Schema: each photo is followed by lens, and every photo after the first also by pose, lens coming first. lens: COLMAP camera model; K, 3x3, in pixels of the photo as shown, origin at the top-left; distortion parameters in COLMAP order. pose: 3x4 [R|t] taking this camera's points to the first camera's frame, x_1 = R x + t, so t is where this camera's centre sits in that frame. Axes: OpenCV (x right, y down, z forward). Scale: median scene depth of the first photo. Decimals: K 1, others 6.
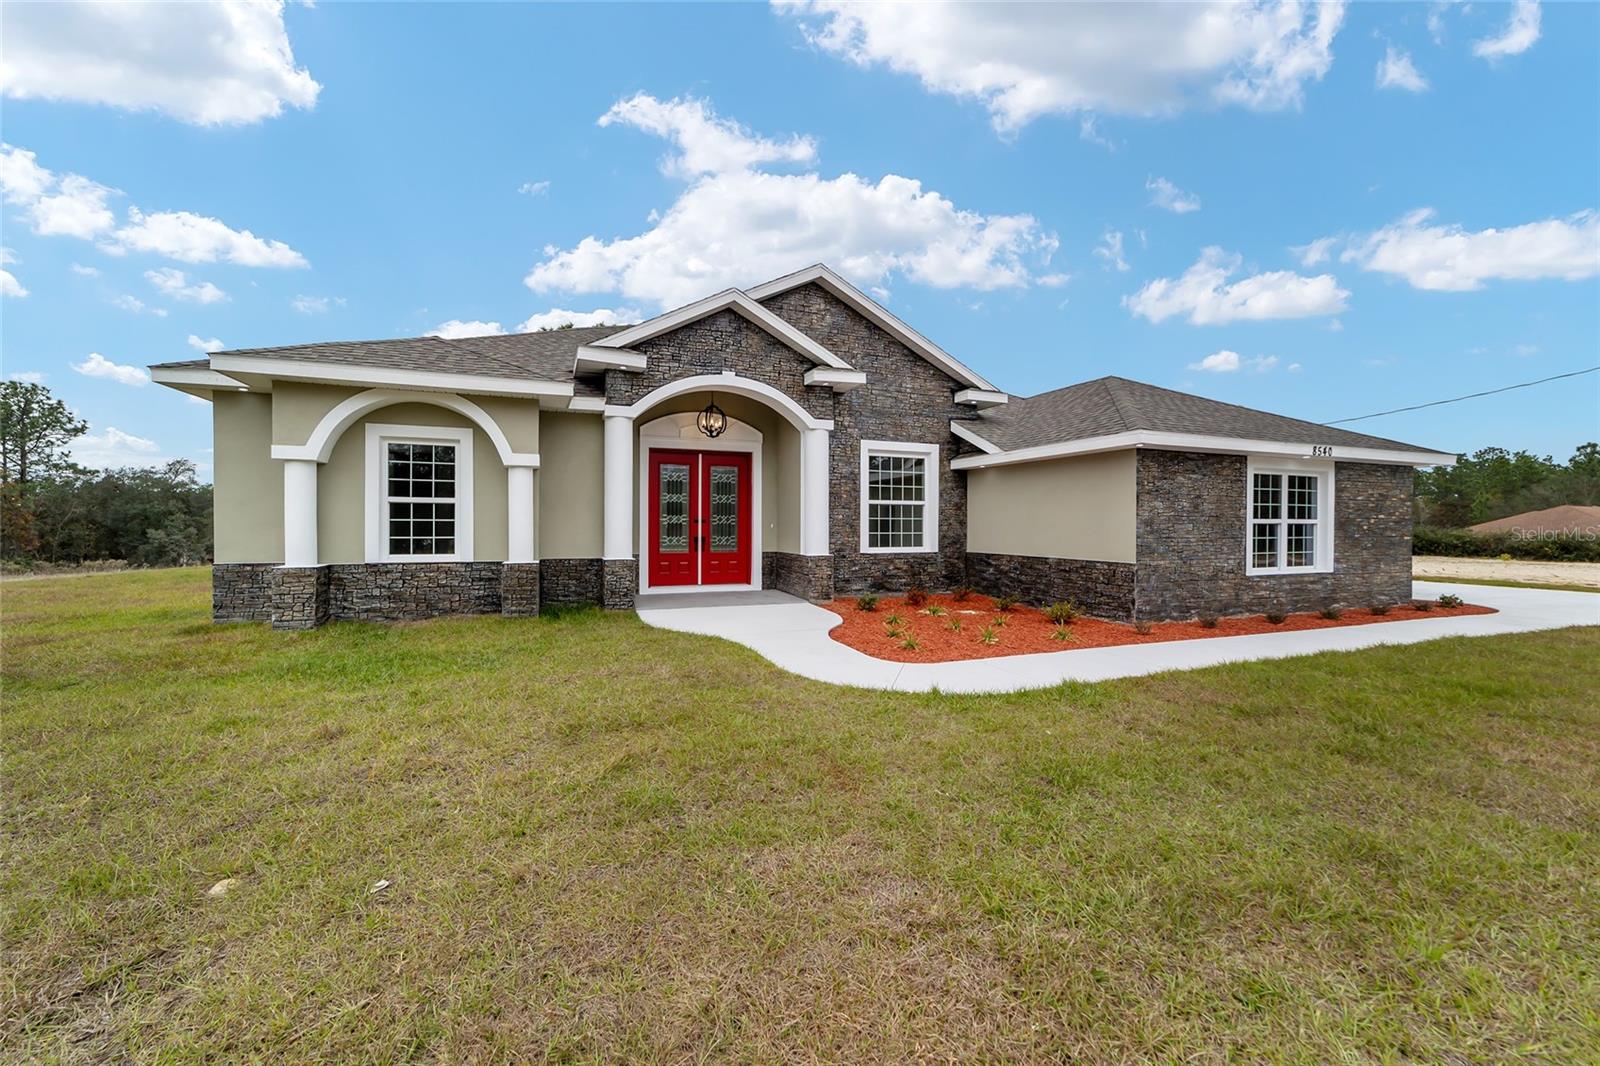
lens RADIAL K [[616.4, 0, 790.9], [0, 616.4, 531.5], [0, 0, 1]] dist [-0.016452, 0.008357]
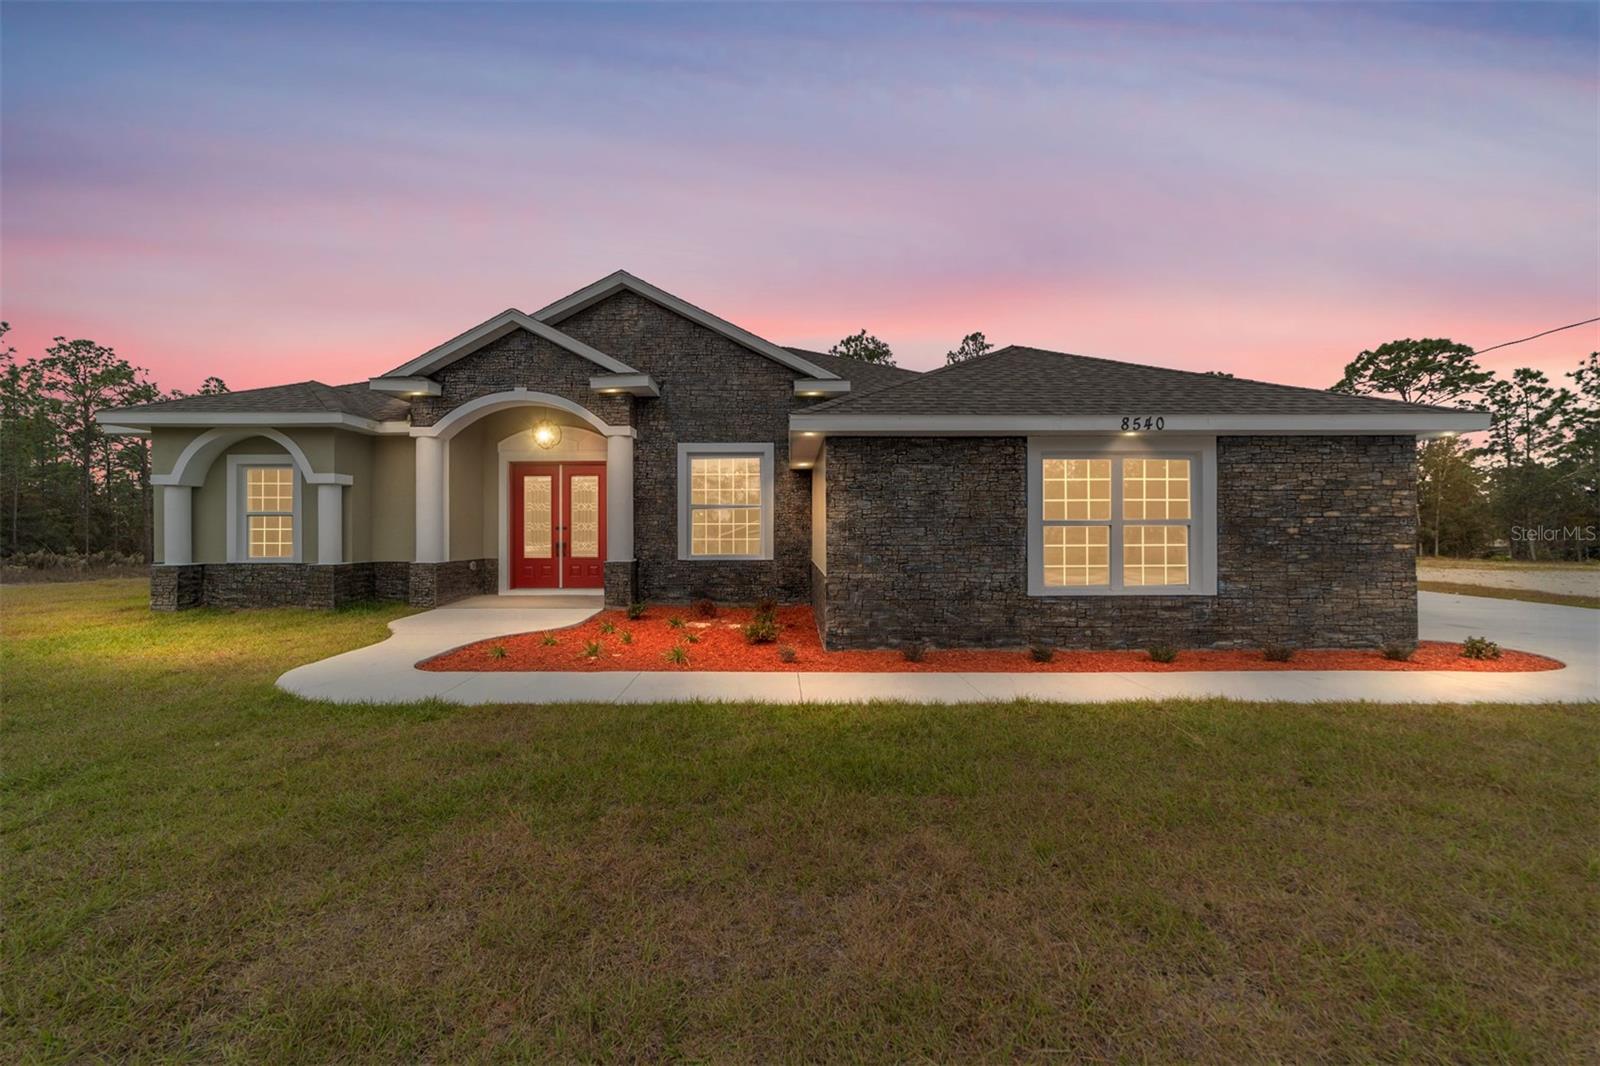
lens RADIAL K [[616.4, 0, 787.1], [0, 616.4, 530.6], [0, 0, 1]] dist [-0.016452, 0.008357]
pose [[0.933573, -0.005765, -0.358340, 0.669039], [0.001797, 0.999933, -0.011406, 0.000096], [0.358382, 0.010004, 0.933522, 0.170221]]
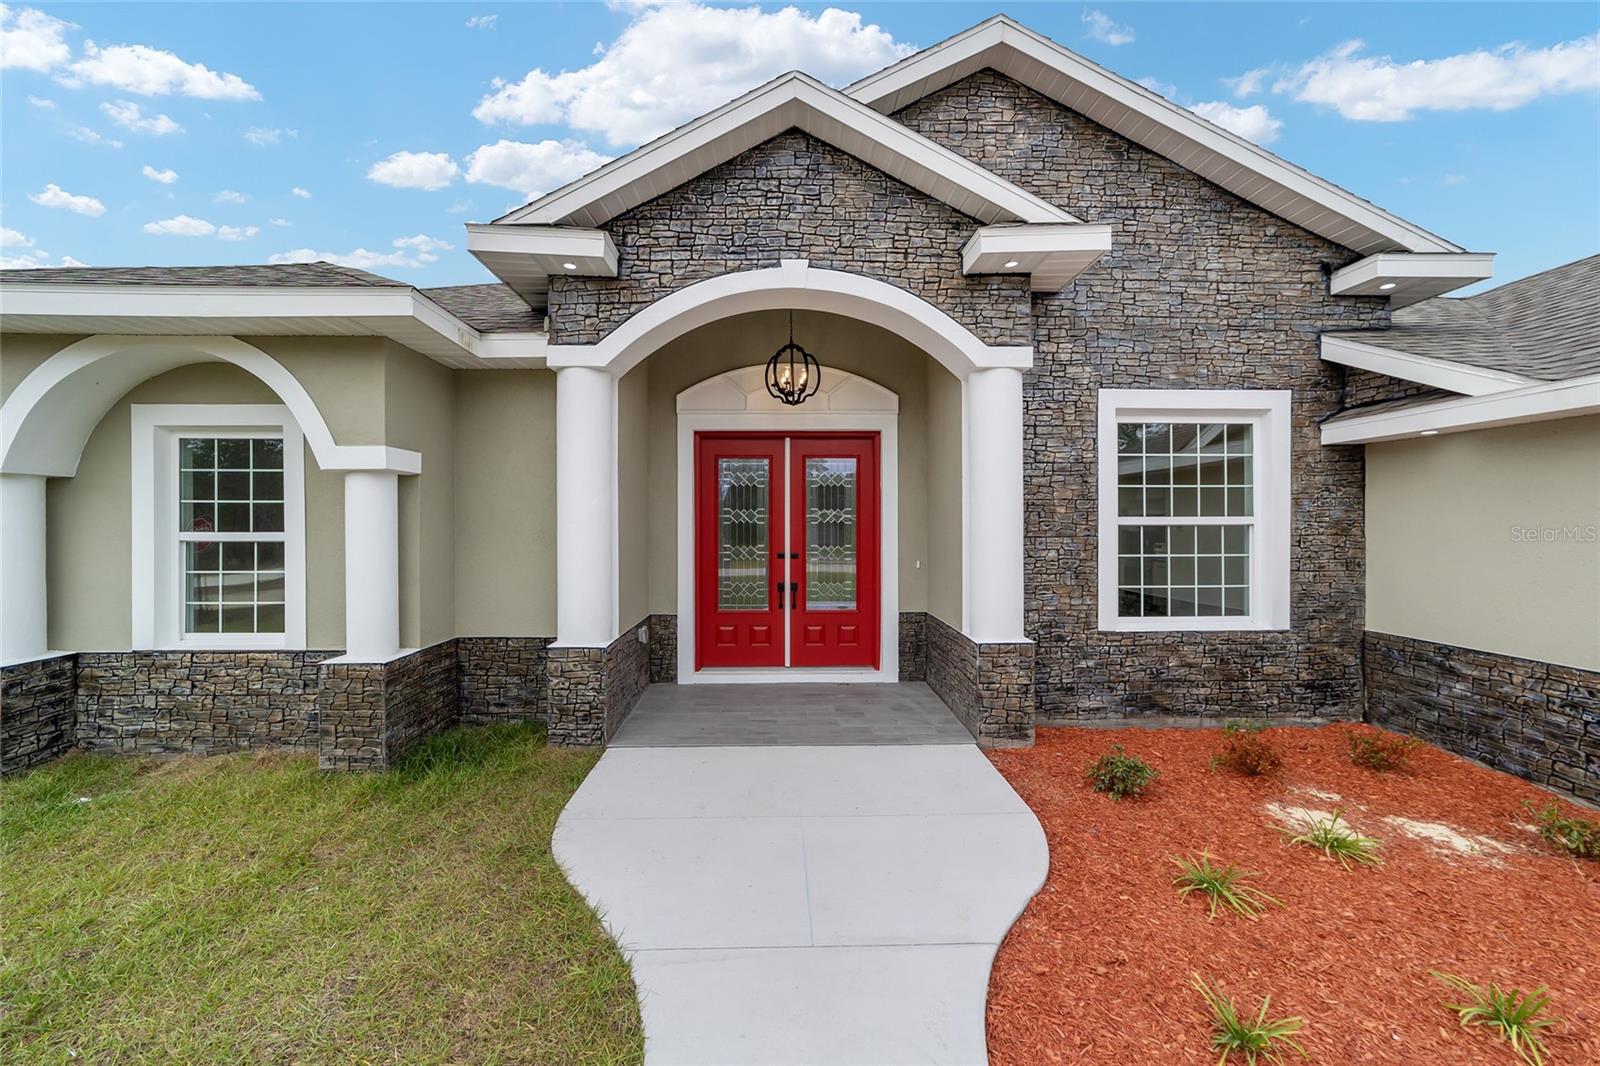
lens RADIAL K [[616.4, 0, 789.3], [0, 616.4, 526.3], [0, 0, 1]] dist [-0.016452, 0.008357]
pose [[0.940226, -0.003623, -0.340532, 0.054933], [0.001685, 0.999981, -0.005986, -0.045713], [0.340547, 0.005054, 0.940214, 0.519739]]
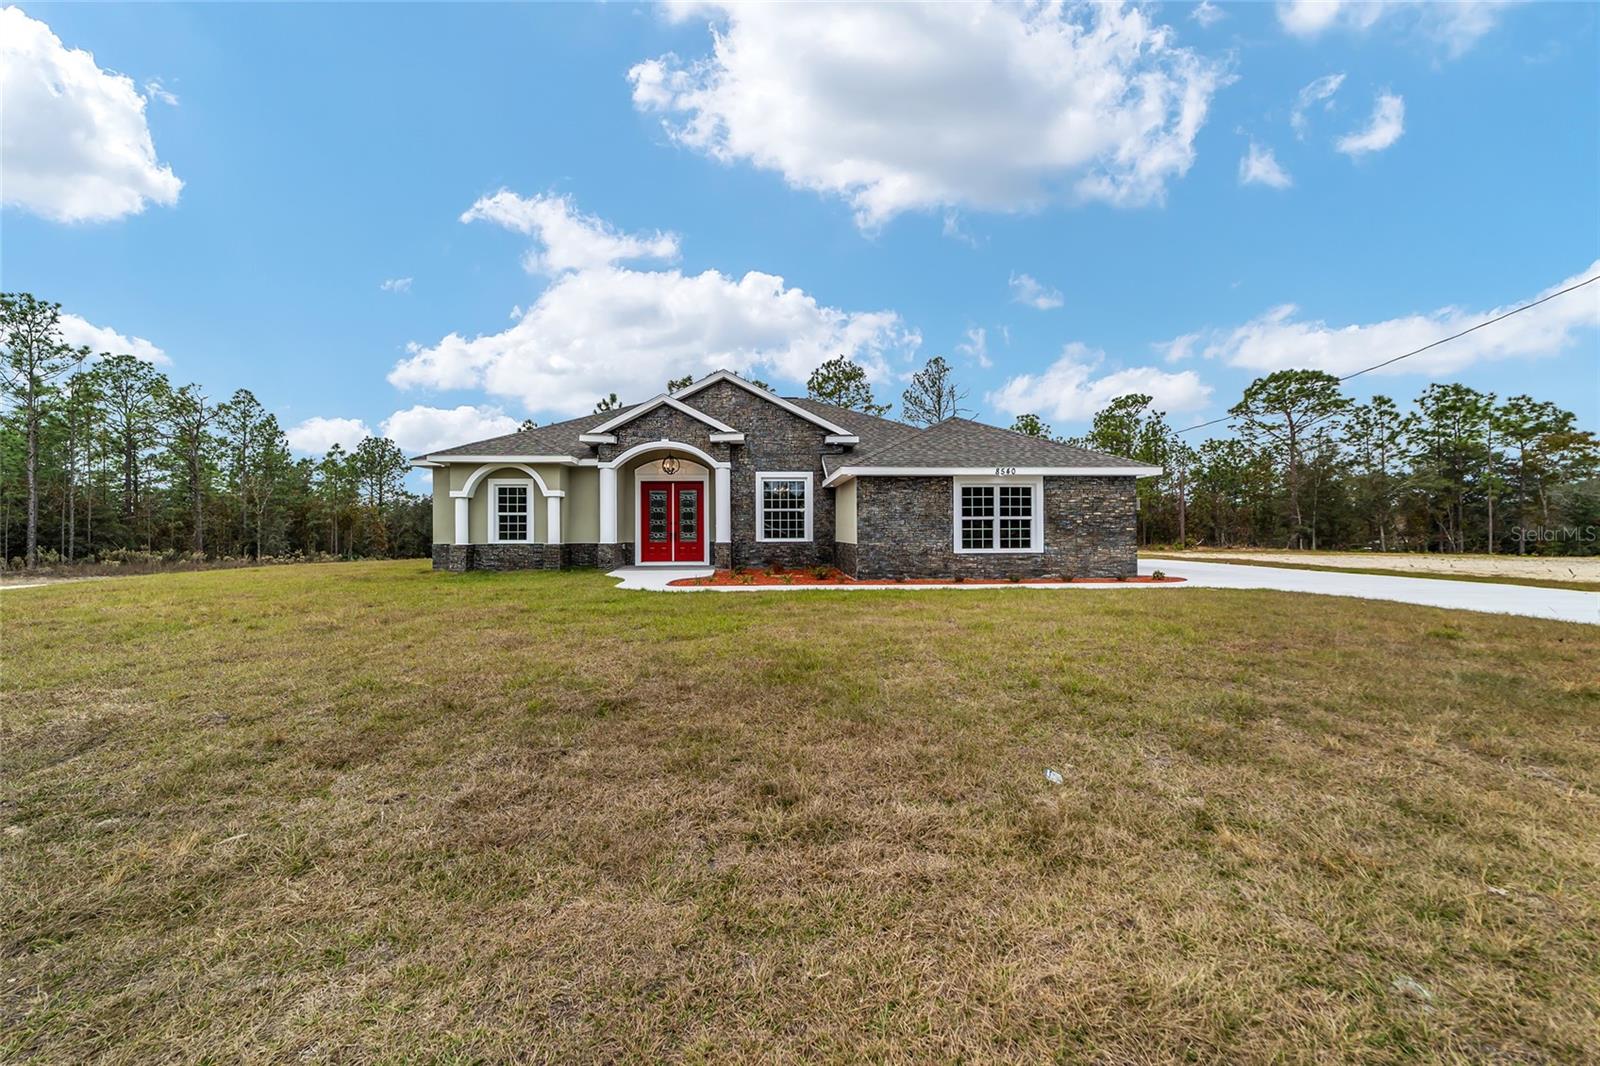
lens RADIAL K [[616.4, 0, 788.0], [0, 616.4, 532.6], [0, 0, 1]] dist [-0.016452, 0.008357]
pose [[0.951366, -0.007713, -0.307966, 0.747122], [0.004737, 0.999935, -0.010411, 0.030667], [0.308026, 0.008446, 0.951340, -0.559098]]
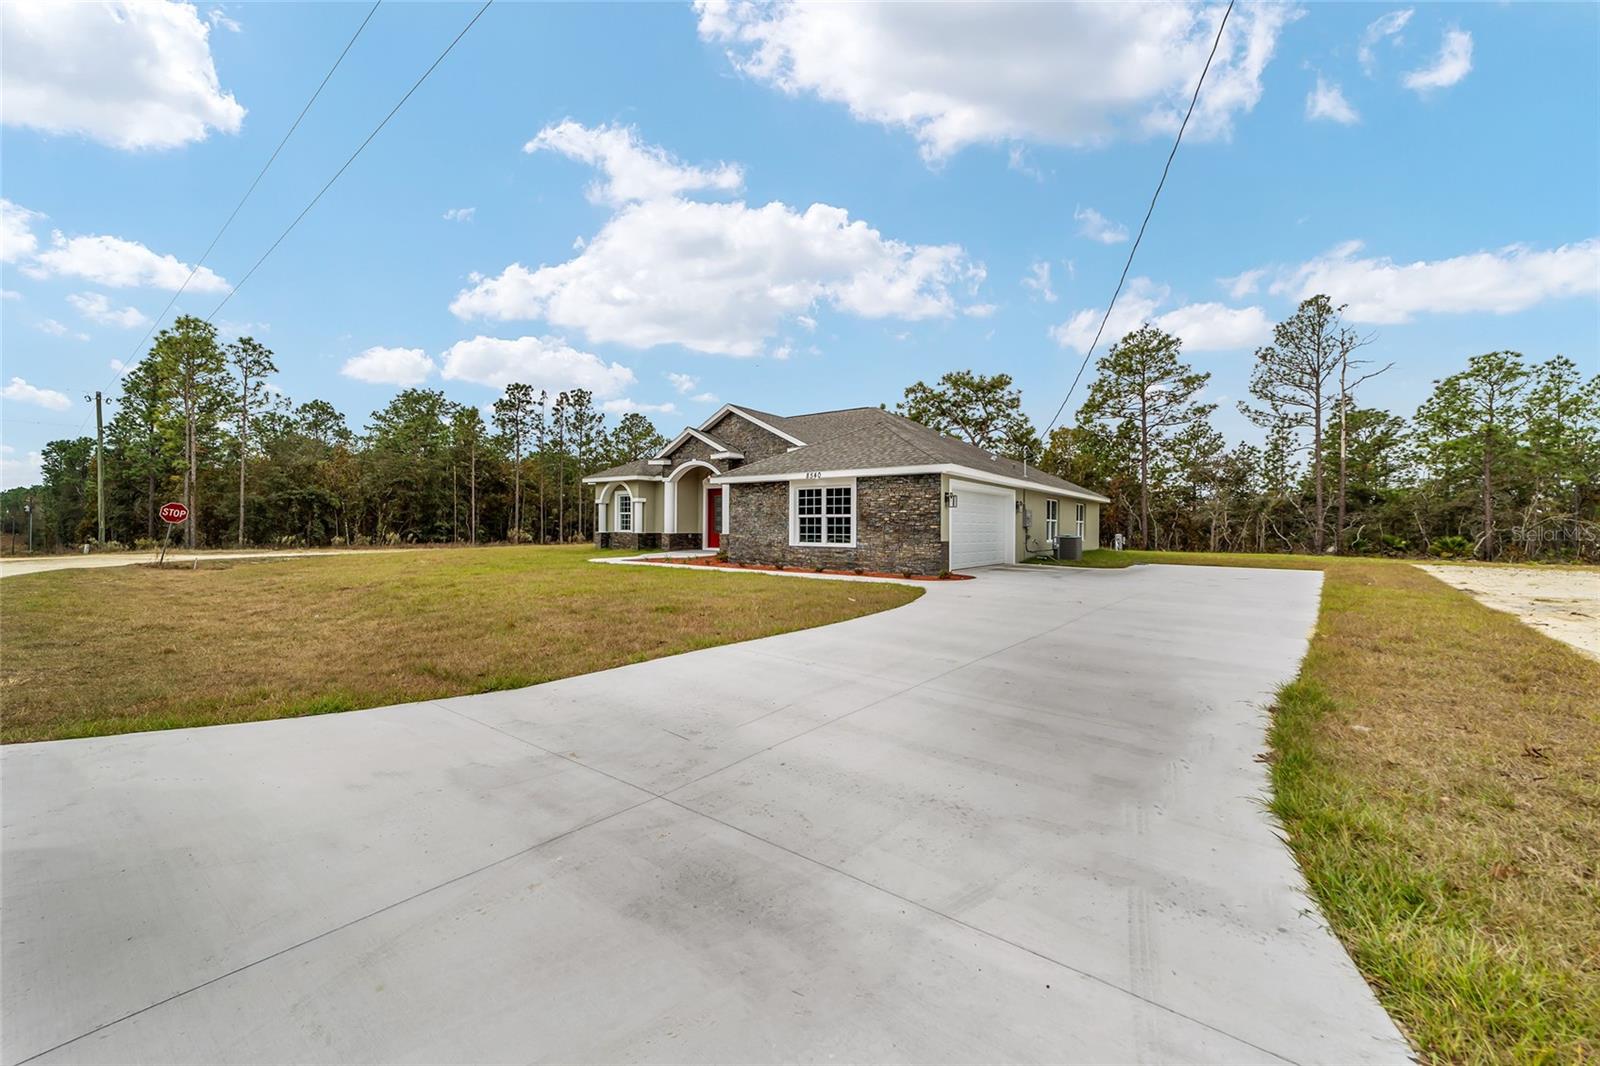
lens RADIAL K [[616.4, 0, 779.5], [0, 616.4, 526.4], [0, 0, 1]] dist [-0.016452, 0.008357]
pose [[0.517890, 0.000728, -0.855447, 2.113093], [-0.014619, 0.999861, -0.007999, 0.026983], [0.855322, 0.016648, 0.517829, 0.003191]]
